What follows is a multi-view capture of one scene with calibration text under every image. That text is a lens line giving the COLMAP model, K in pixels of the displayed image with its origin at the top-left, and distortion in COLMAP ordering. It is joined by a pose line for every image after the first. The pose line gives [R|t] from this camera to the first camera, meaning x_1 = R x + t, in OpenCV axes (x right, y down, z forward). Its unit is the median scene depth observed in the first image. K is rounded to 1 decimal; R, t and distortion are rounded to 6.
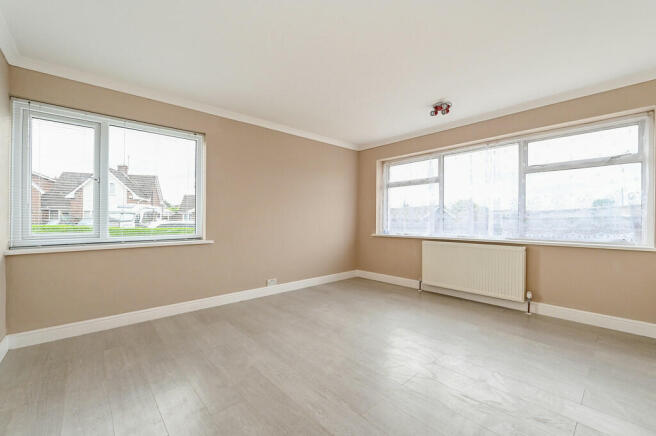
lens RADIAL K [[265.8, 0, 324.0], [0, 265.8, 222.5], [0, 0, 1]] dist [-0.002033, -0.000731]
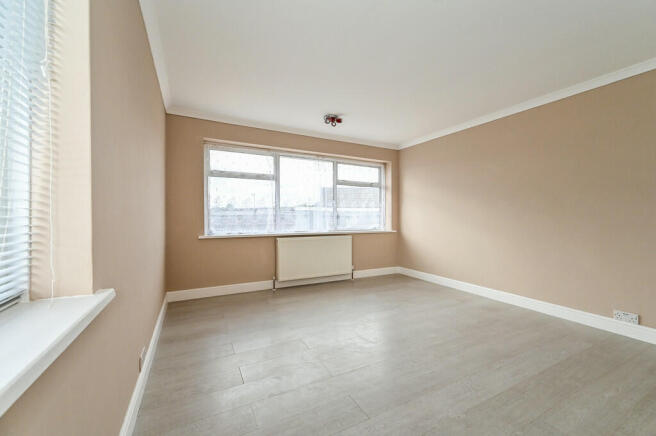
lens RADIAL K [[265.8, 0, 322.1], [0, 265.8, 219.6], [0, 0, 1]] dist [-0.002033, -0.000731]
pose [[0.256276, -0.009053, 0.966561, -0.540422], [0.008498, 0.999939, 0.007113, -0.005170], [-0.966566, 0.006391, 0.256337, 0.591746]]
